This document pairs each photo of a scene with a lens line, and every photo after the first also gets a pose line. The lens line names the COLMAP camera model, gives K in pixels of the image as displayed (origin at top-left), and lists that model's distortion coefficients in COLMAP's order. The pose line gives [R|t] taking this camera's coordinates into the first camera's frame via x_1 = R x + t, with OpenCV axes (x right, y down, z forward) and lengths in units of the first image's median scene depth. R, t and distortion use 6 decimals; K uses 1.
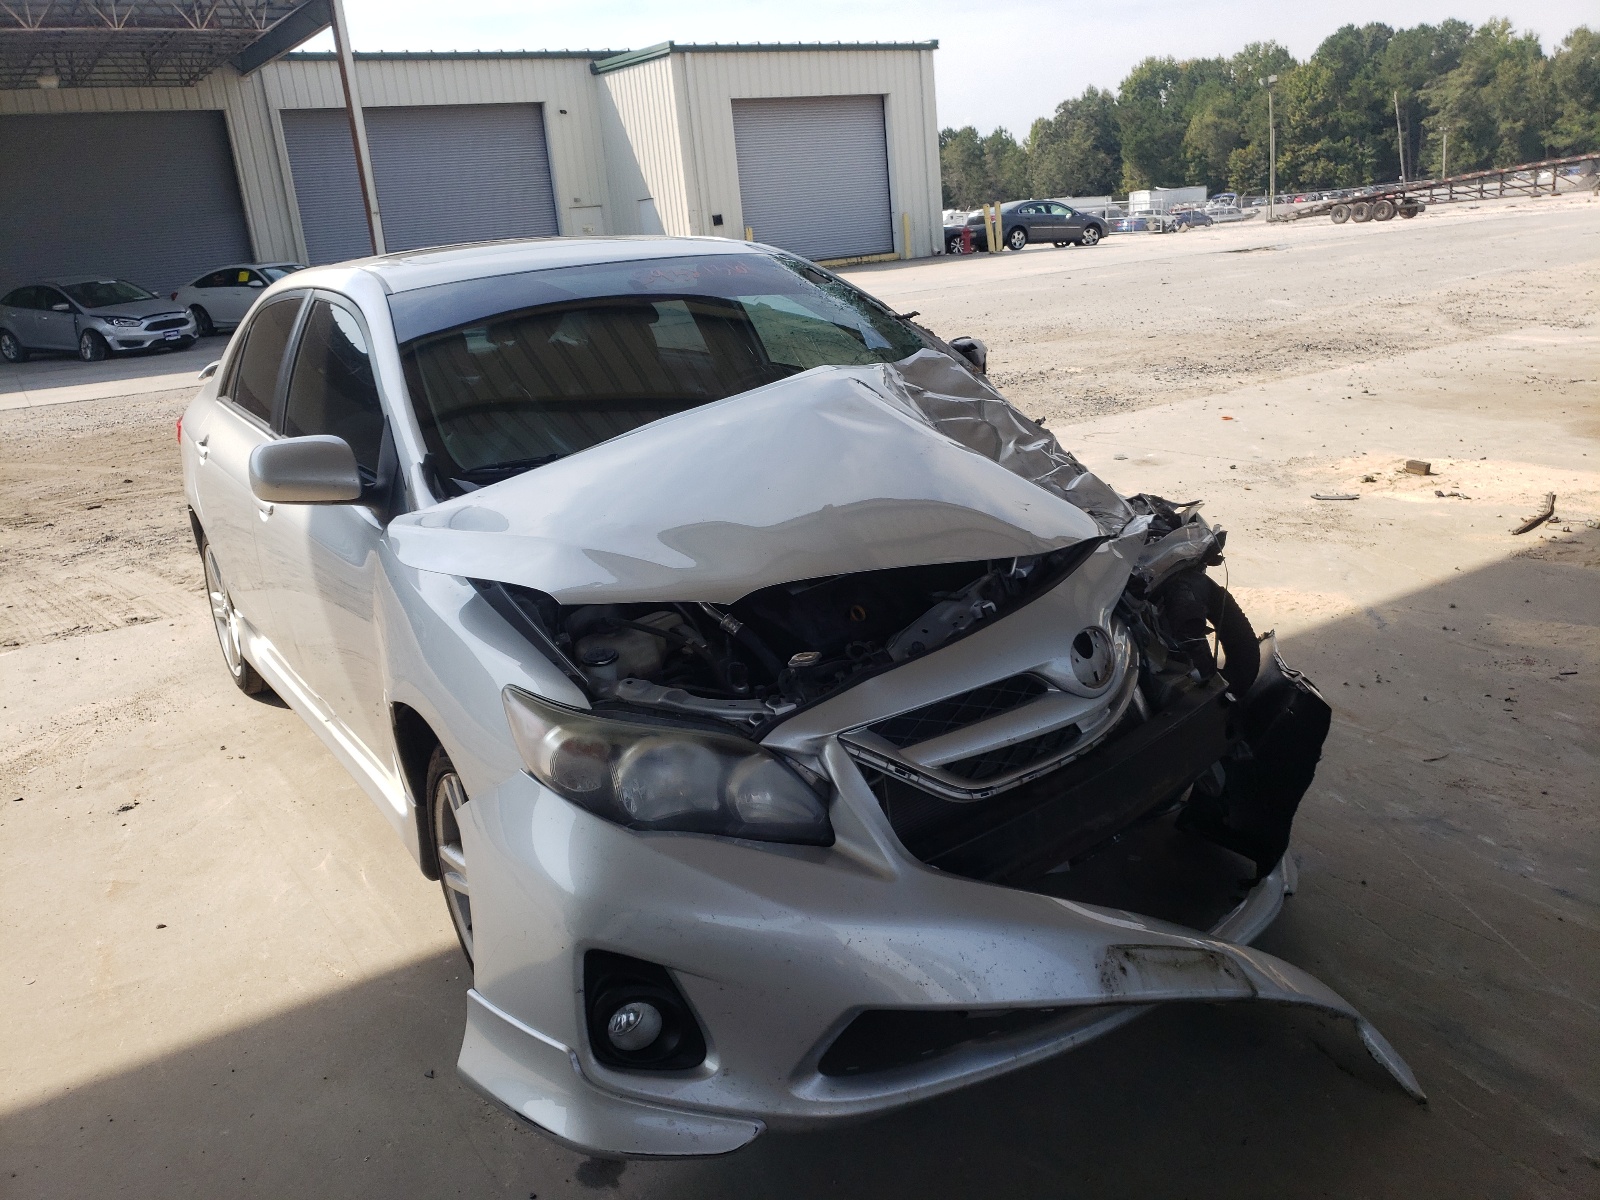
lens RADIAL K [[1204.6, 0, 800.0], [0, 1204.6, 600.0], [0, 0, 1]] dist [0.009961, 0.004936]
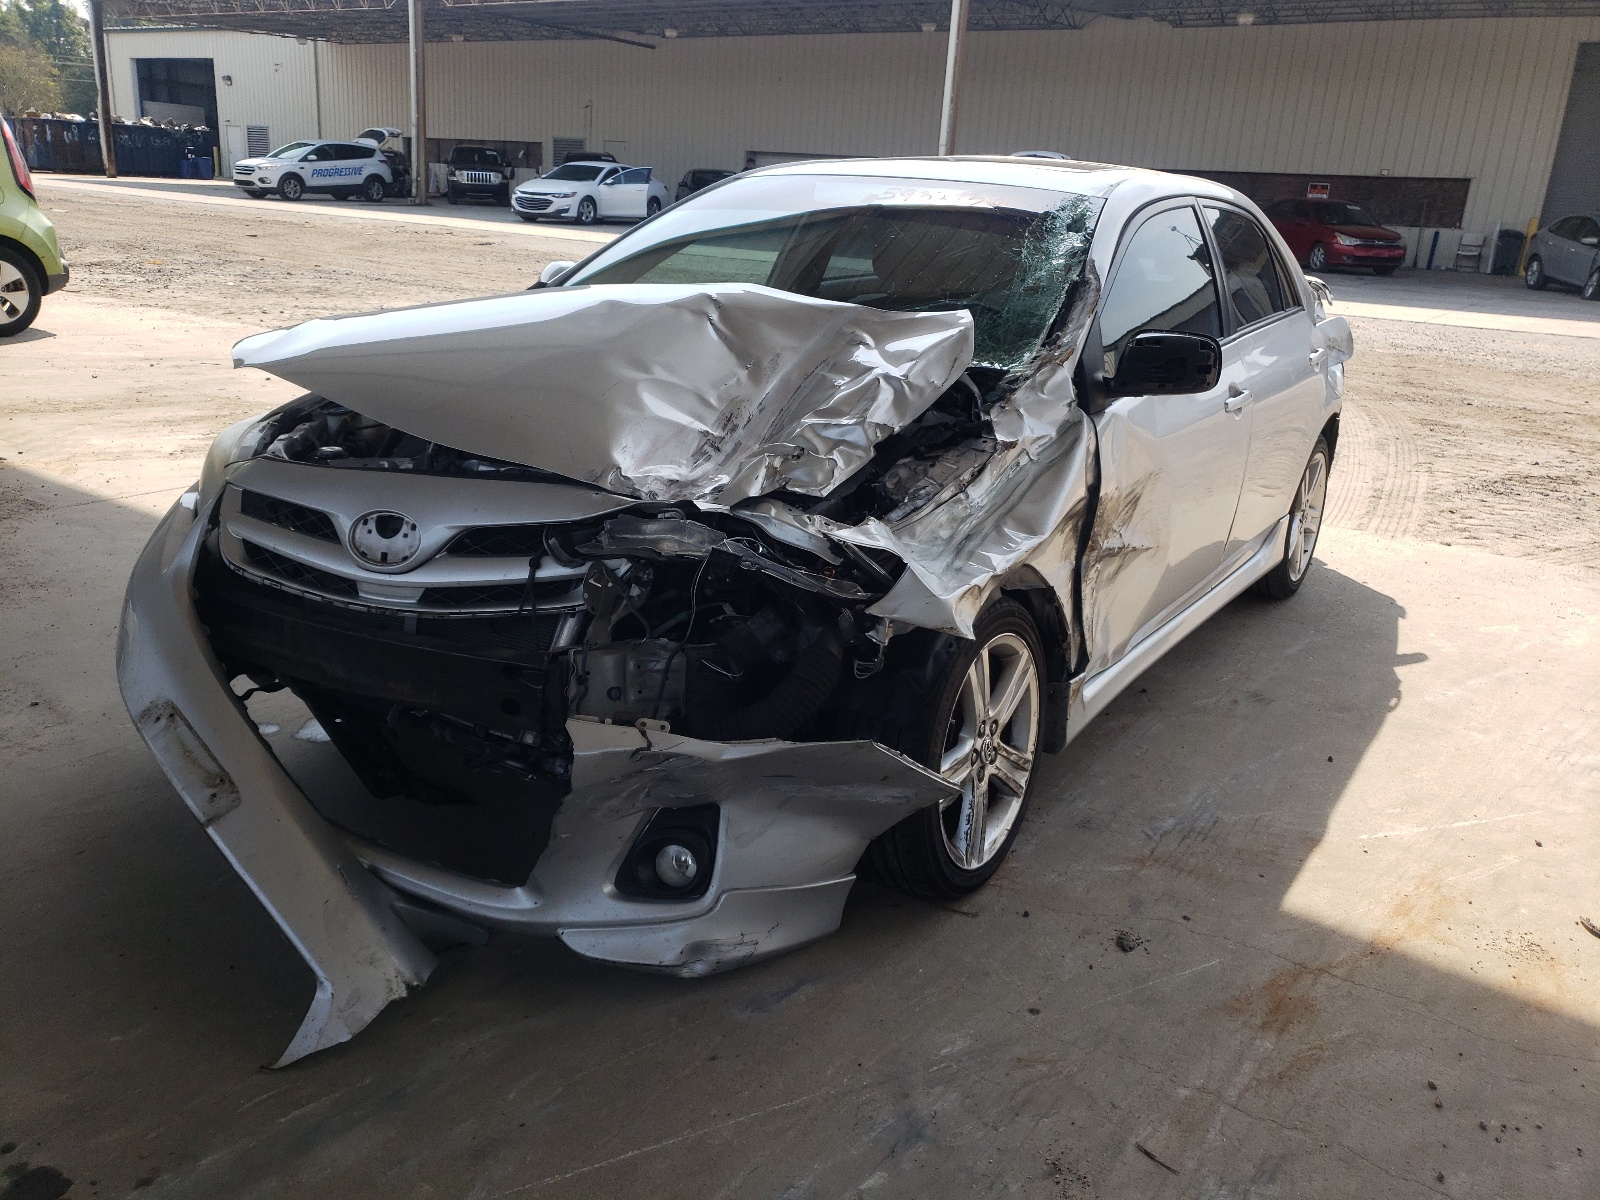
lens RADIAL K [[1204.6, 0, 800.0], [0, 1204.6, 600.0], [0, 0, 1]] dist [0.009961, 0.004936]
pose [[0.385270, 0.398796, -0.832183, 1.444388], [-0.353993, 0.896677, 0.265817, -0.356557], [0.852206, 0.192176, 0.486634, 0.884085]]
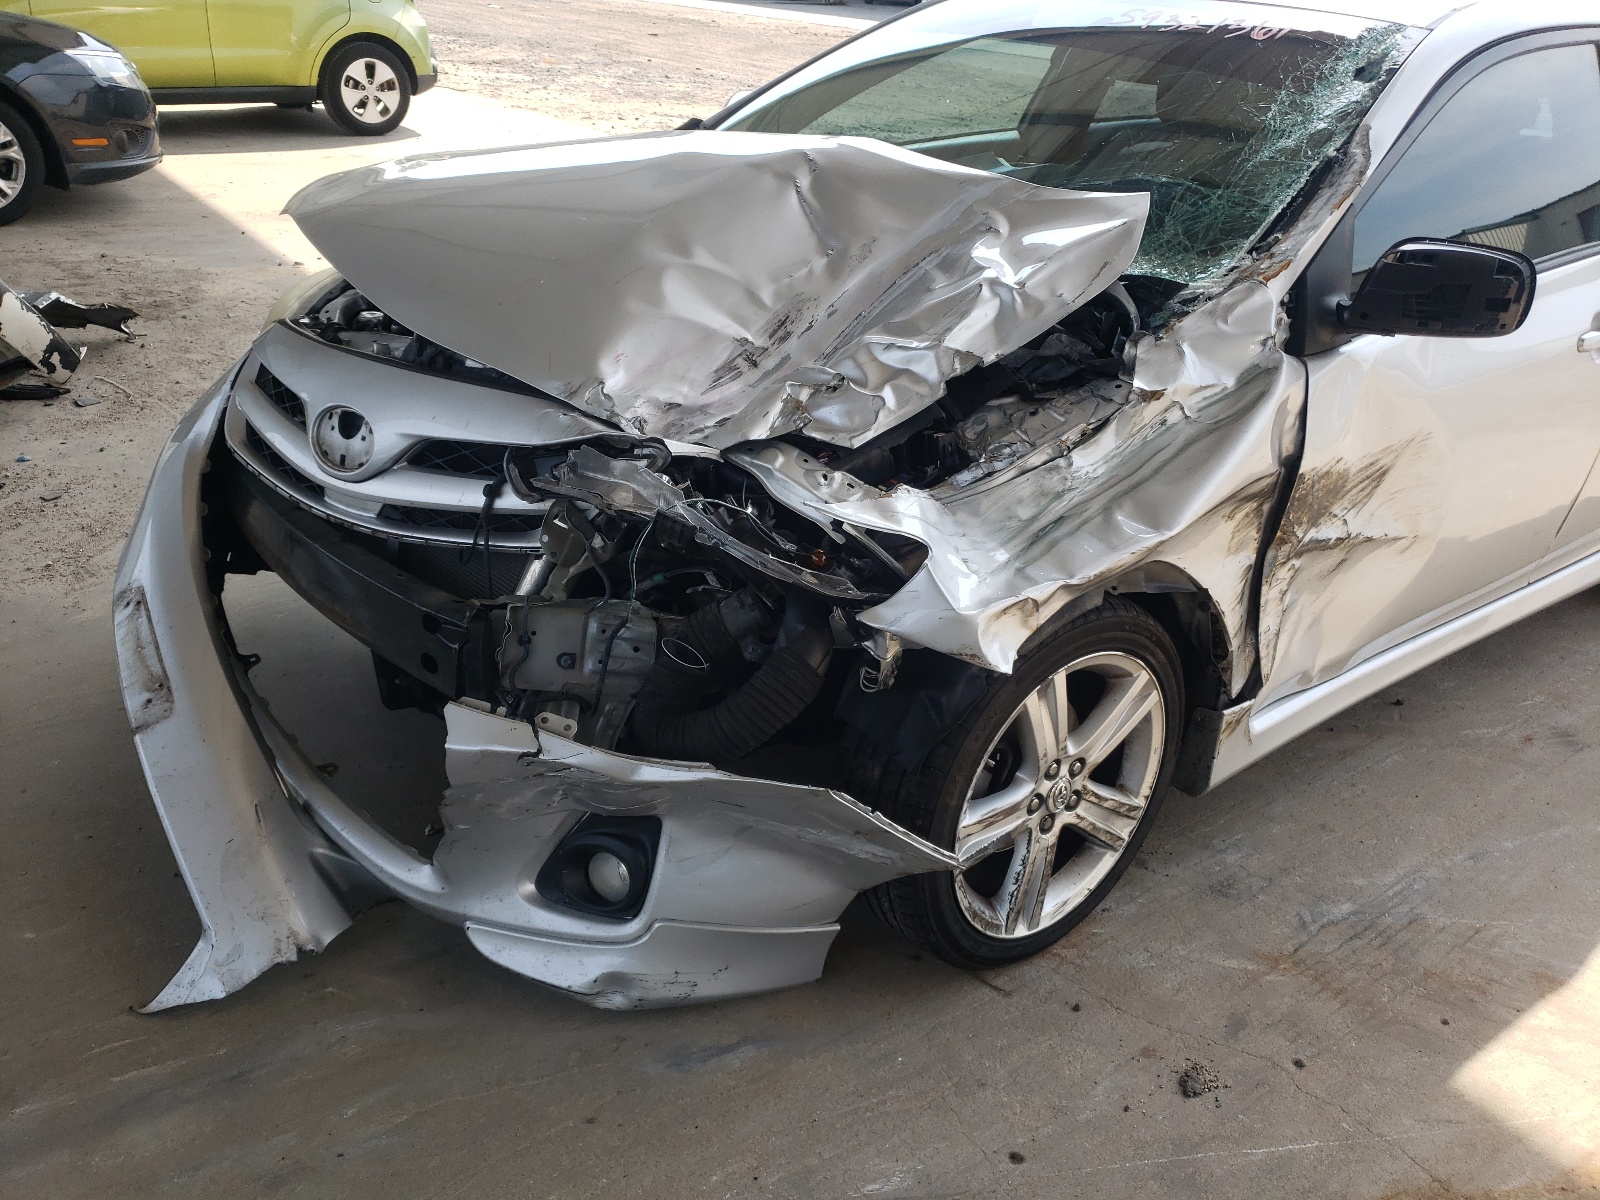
lens RADIAL K [[1212.3, 0, 805.3], [0, 1212.3, 604.0], [0, 0, 1]] dist [-0.033214, 0.067664]
pose [[0.063493, 0.551084, -0.832031, 1.222303], [-0.355880, 0.791405, 0.497019, -0.487448], [0.932372, 0.264546, 0.246368, 1.255357]]
